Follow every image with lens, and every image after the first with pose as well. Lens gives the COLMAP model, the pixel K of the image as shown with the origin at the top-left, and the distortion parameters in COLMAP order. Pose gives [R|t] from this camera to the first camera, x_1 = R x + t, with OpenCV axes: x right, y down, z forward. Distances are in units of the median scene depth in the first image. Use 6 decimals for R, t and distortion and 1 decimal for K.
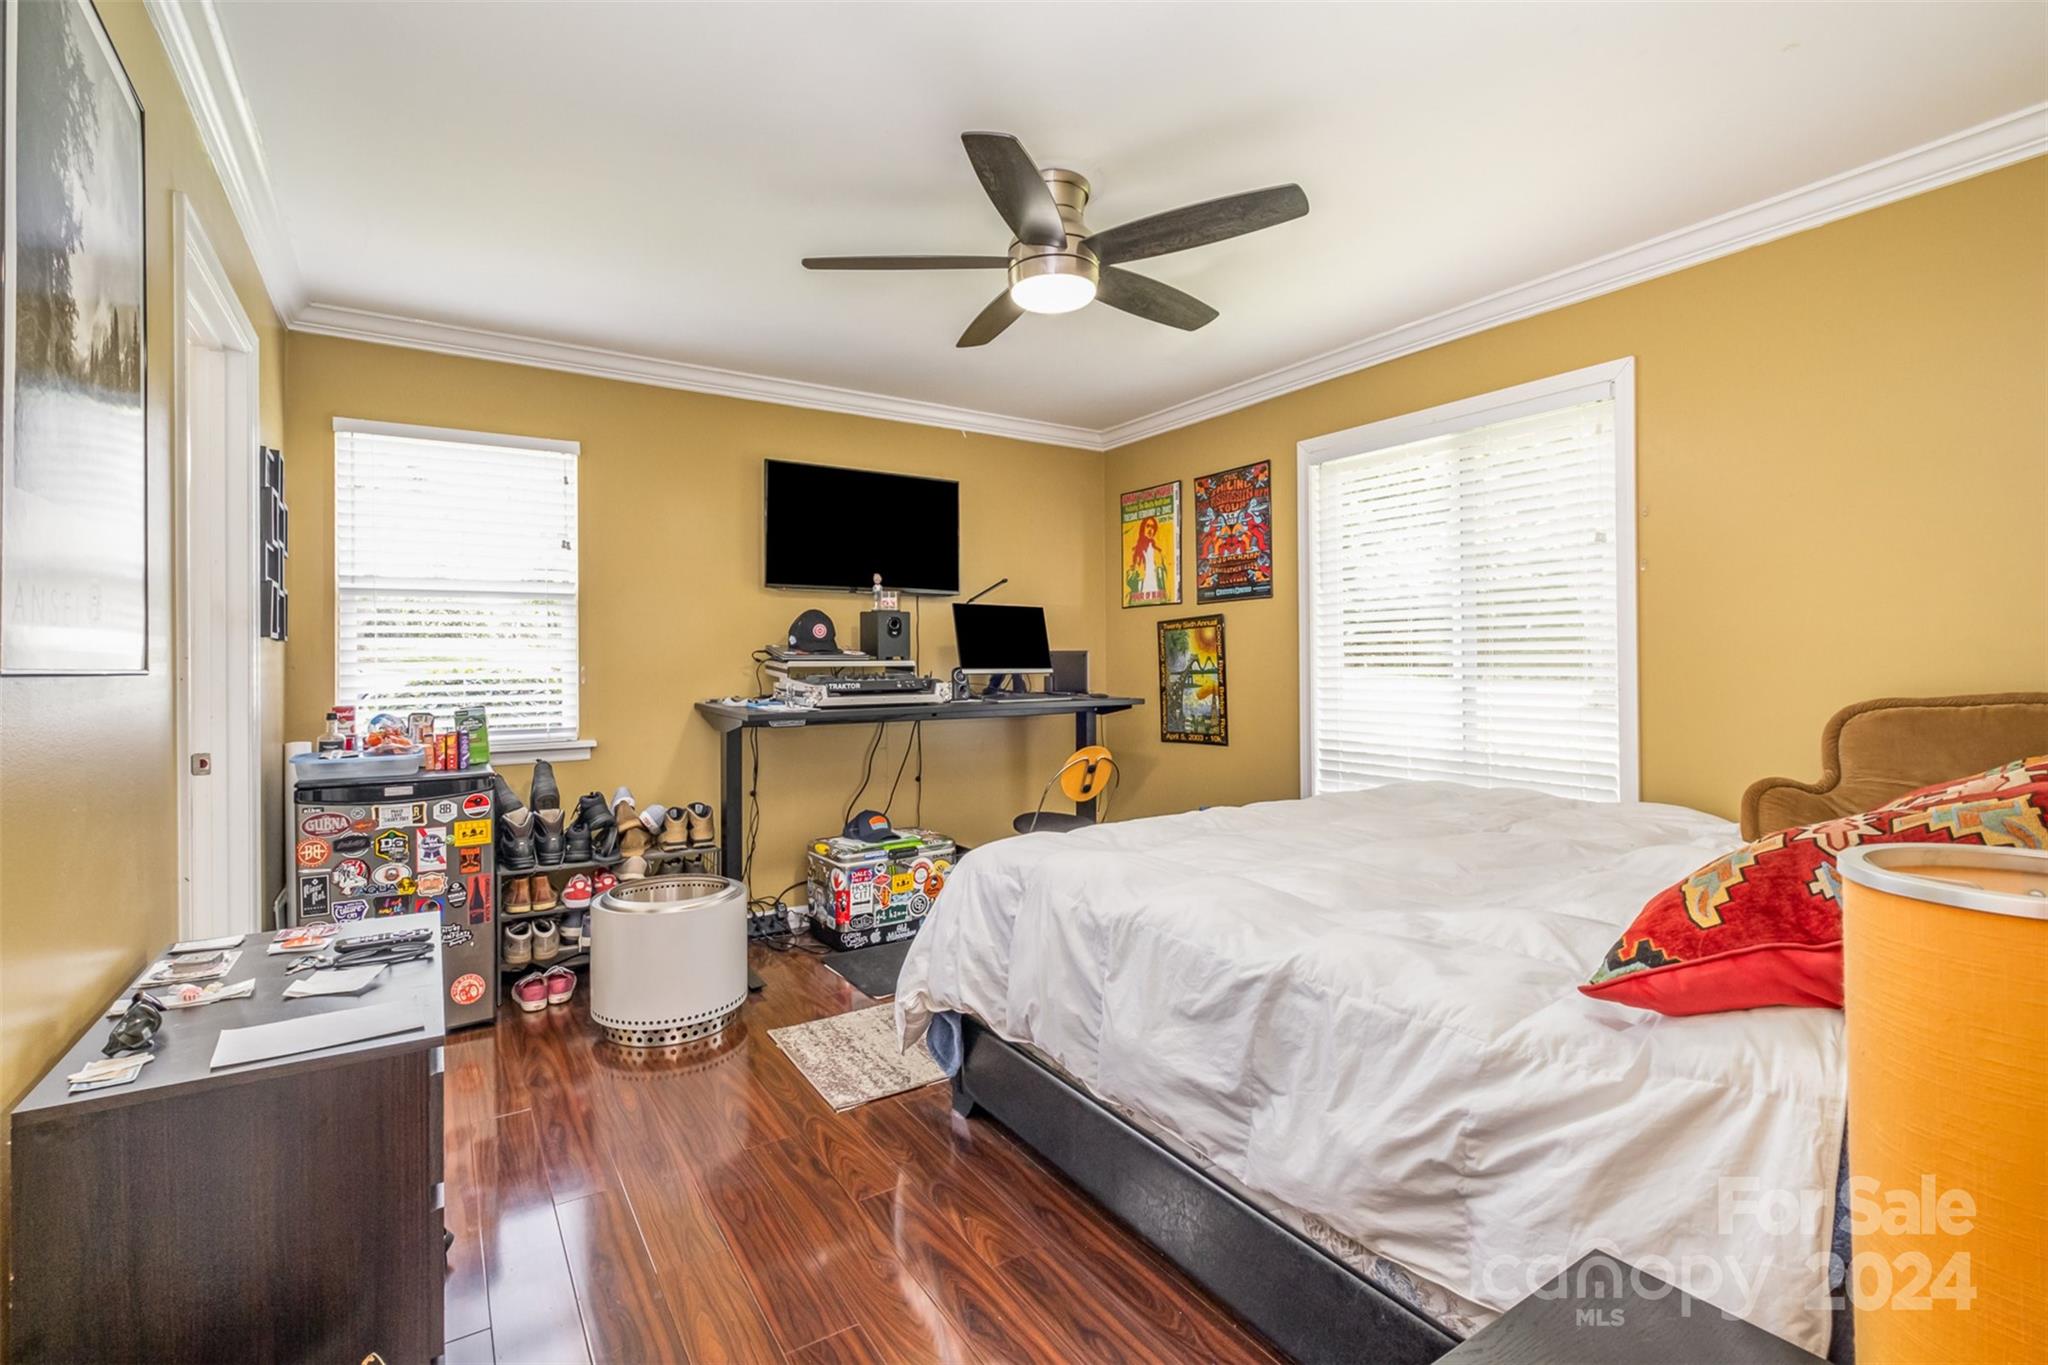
lens RADIAL K [[930.9, 0, 1024.0], [0, 930.9, 682.5], [0, 0, 1]] dist [-0.000281, -0.000113]
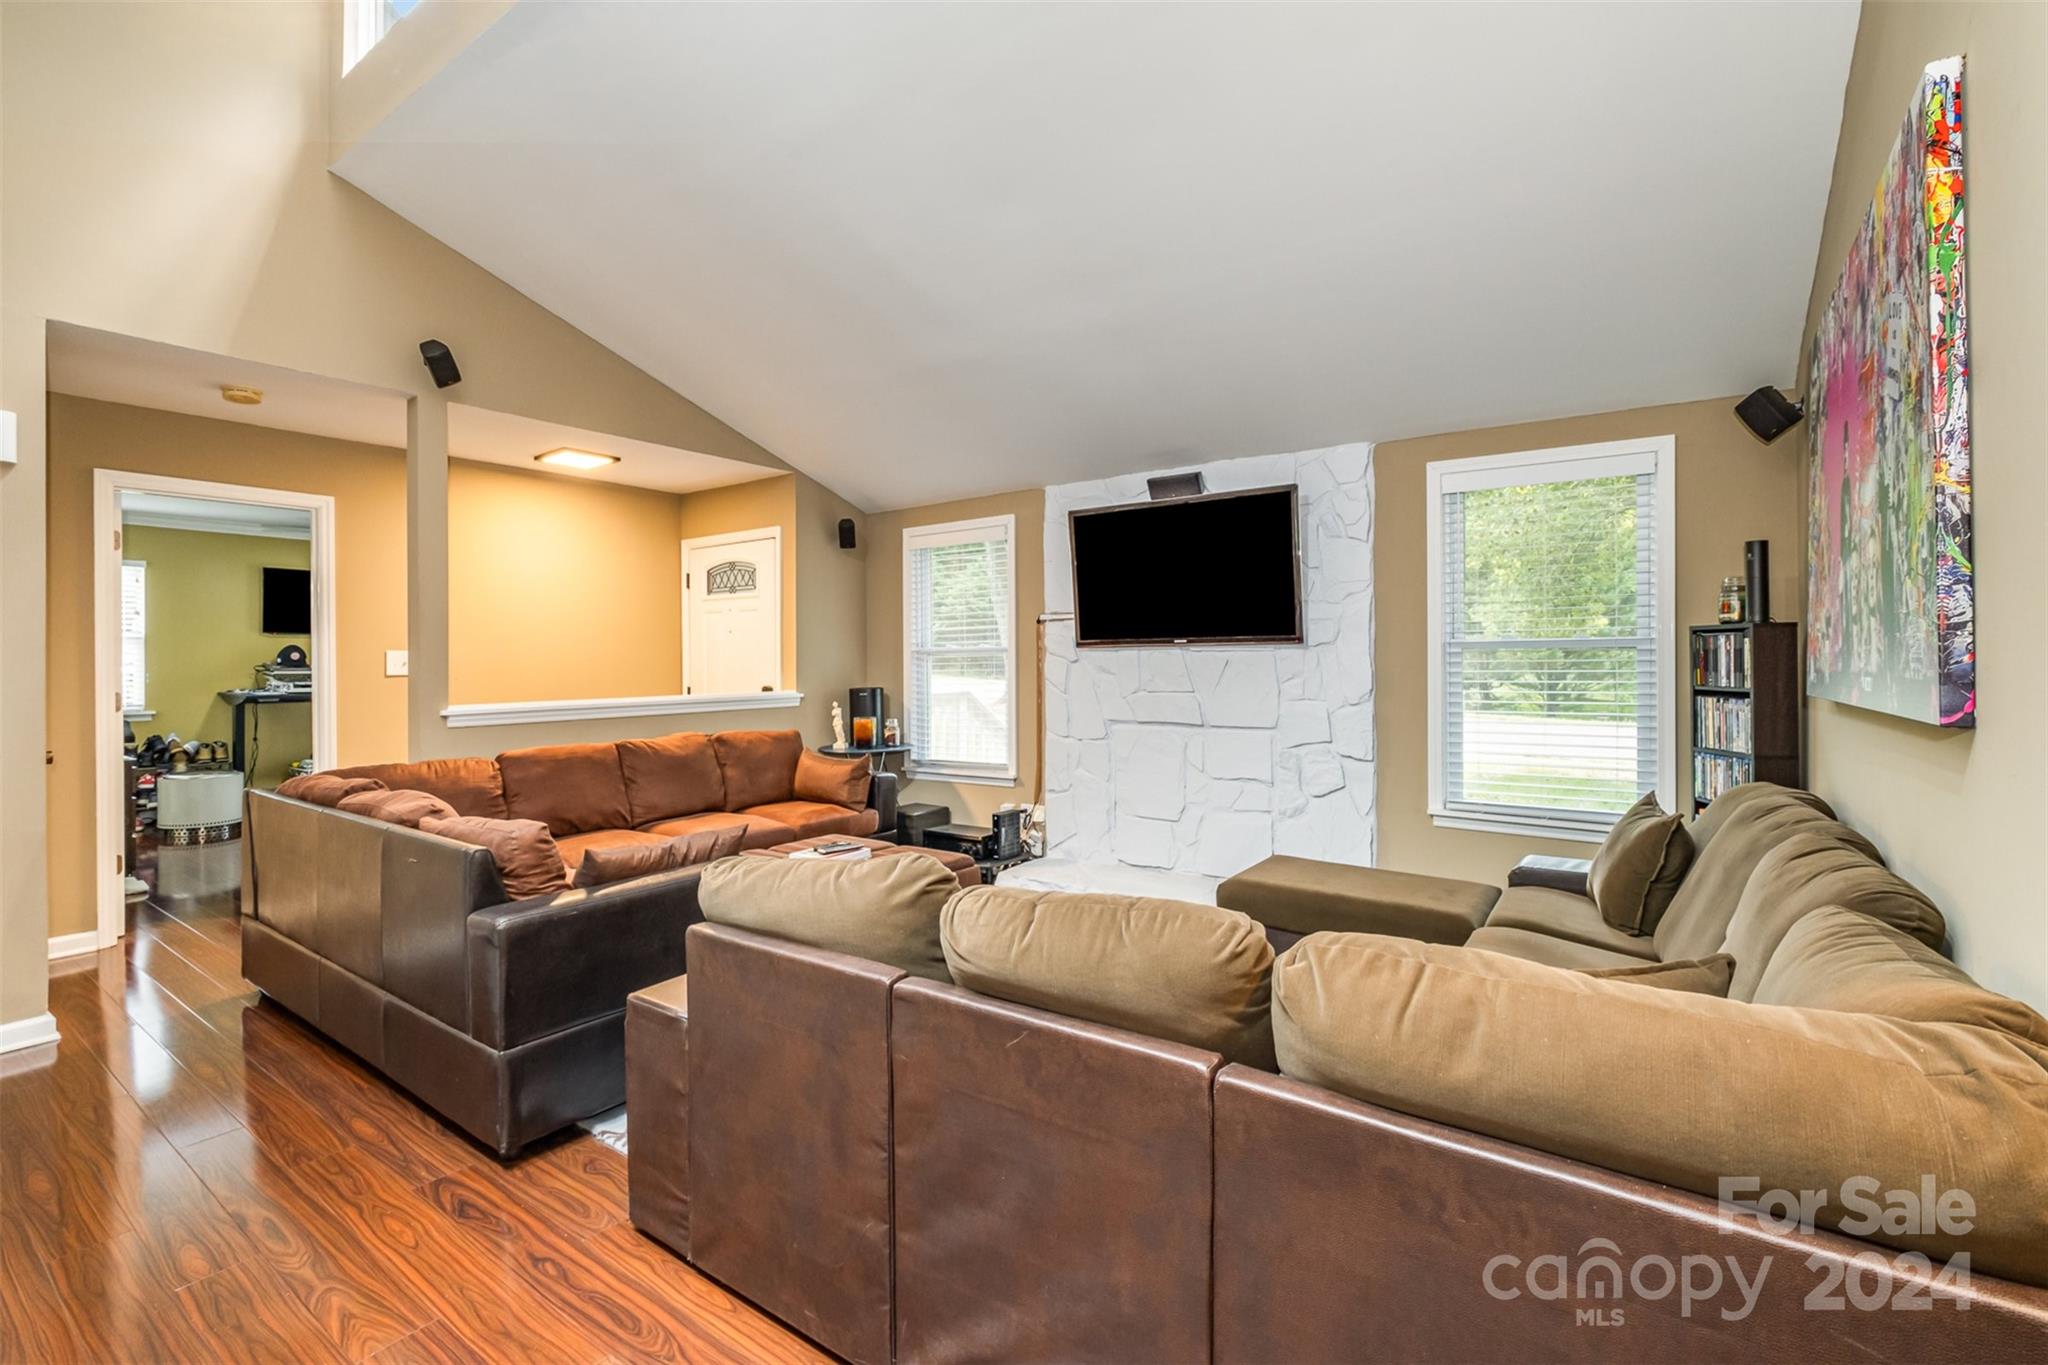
lens RADIAL K [[914.7, 0, 1003.5], [0, 914.7, 668.2], [0, 0, 1]] dist [-0.000995, -0.000639]
pose [[0.937297, -0.001121, 0.348530, 0.600022], [0.007752, 0.999814, -0.017632, 0.020122], [-0.348446, 0.019228, 0.937132, -1.572615]]
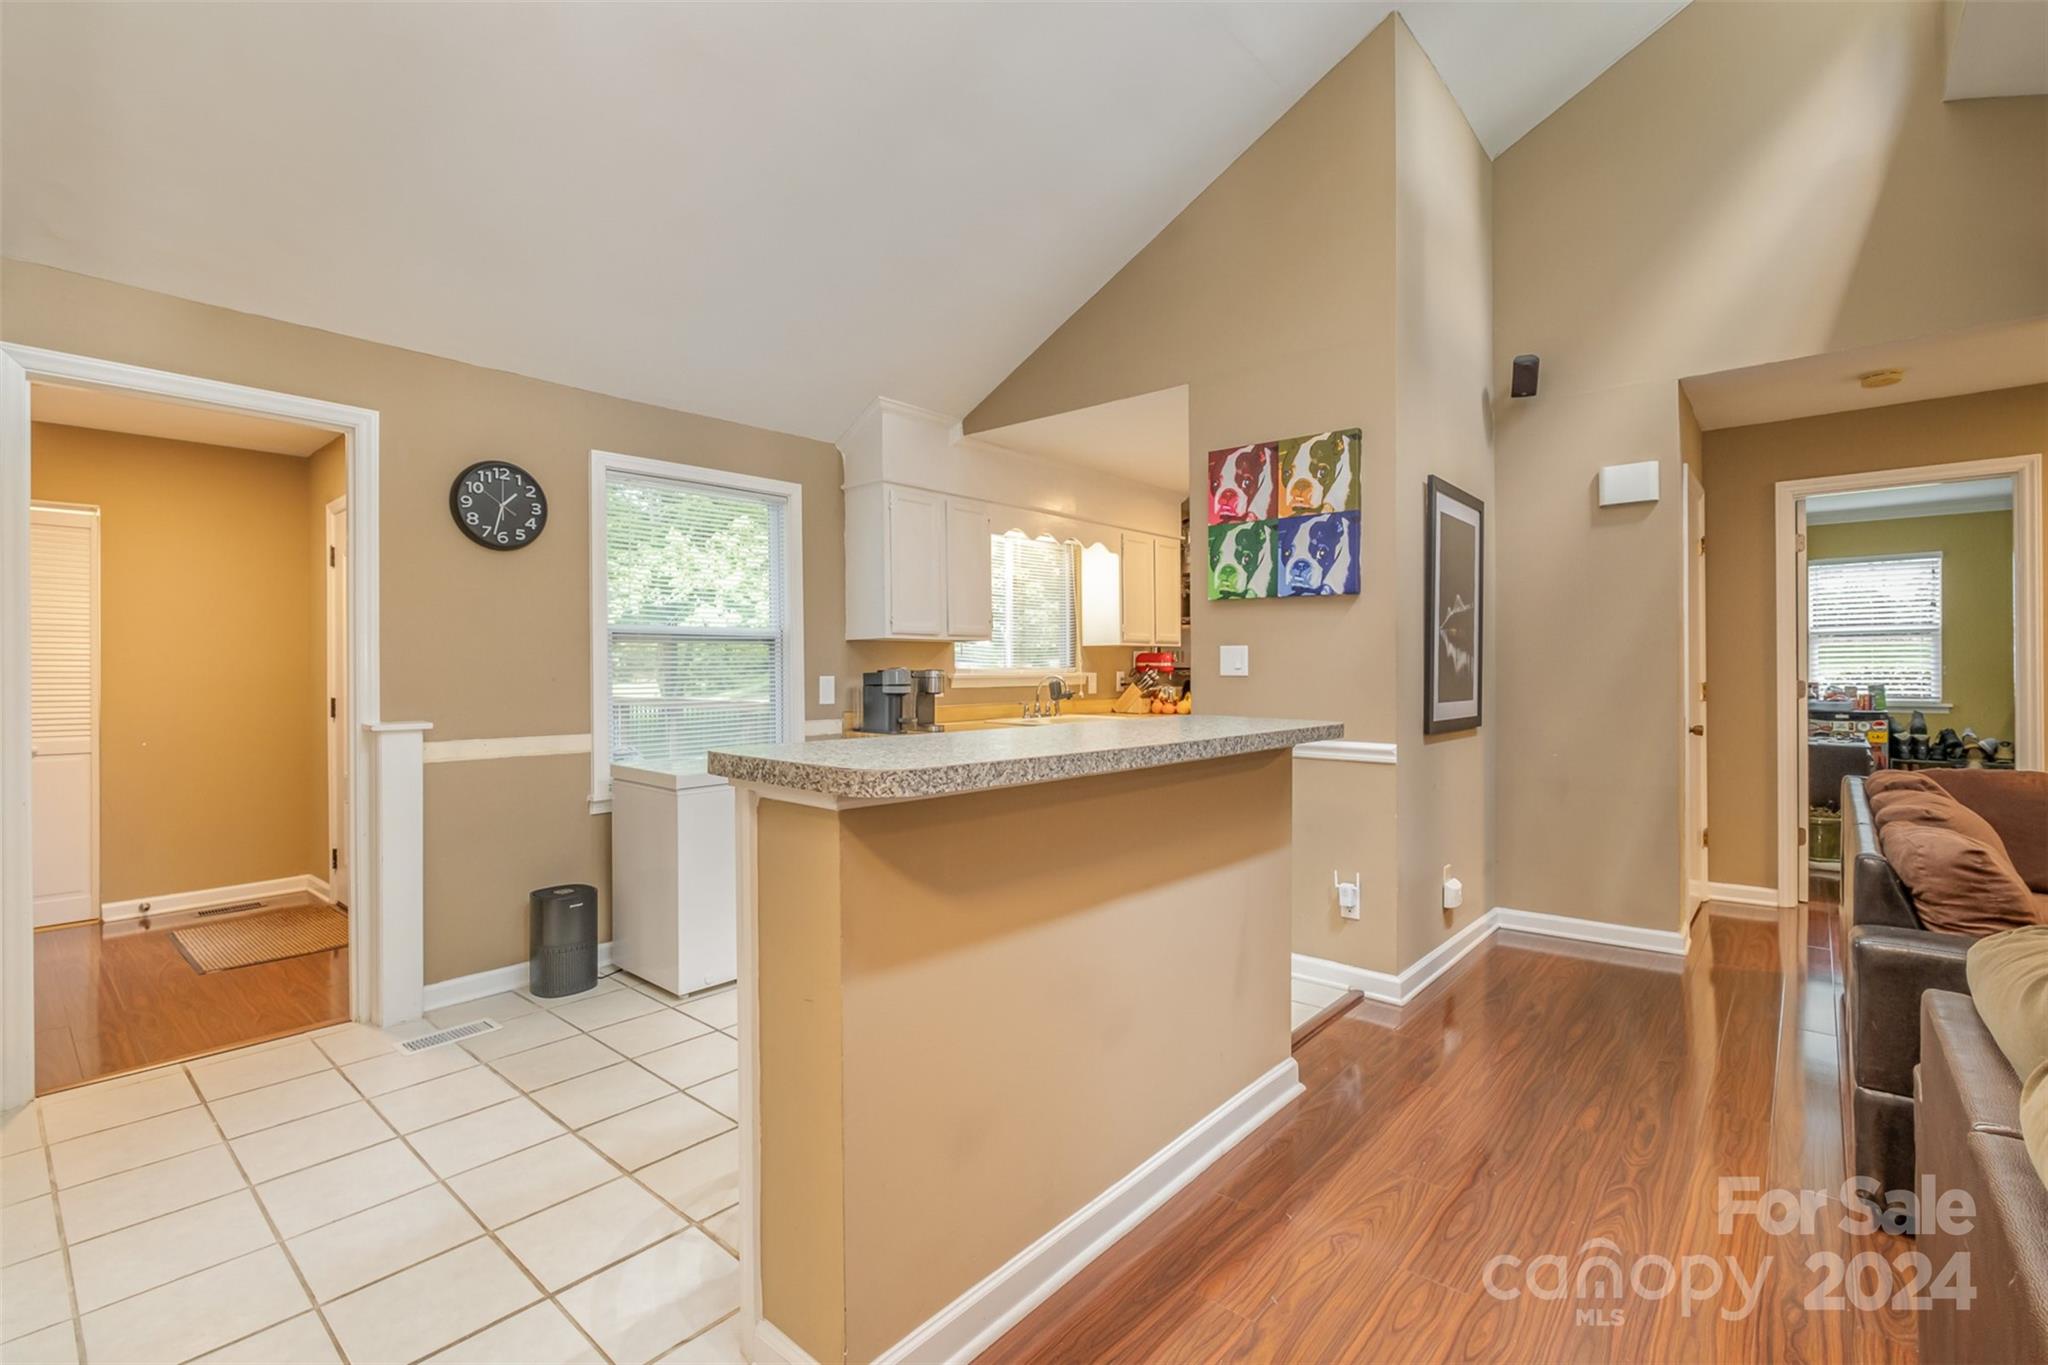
lens RADIAL K [[914.7, 0, 1003.5], [0, 914.7, 668.2], [0, 0, 1]] dist [-0.000995, -0.000639]
pose [[0.269748, 0.000837, -0.962931, 0.892318], [-0.015464, 0.999874, -0.003463, 0.026542], [0.962807, 0.015825, 0.269727, -1.510243]]
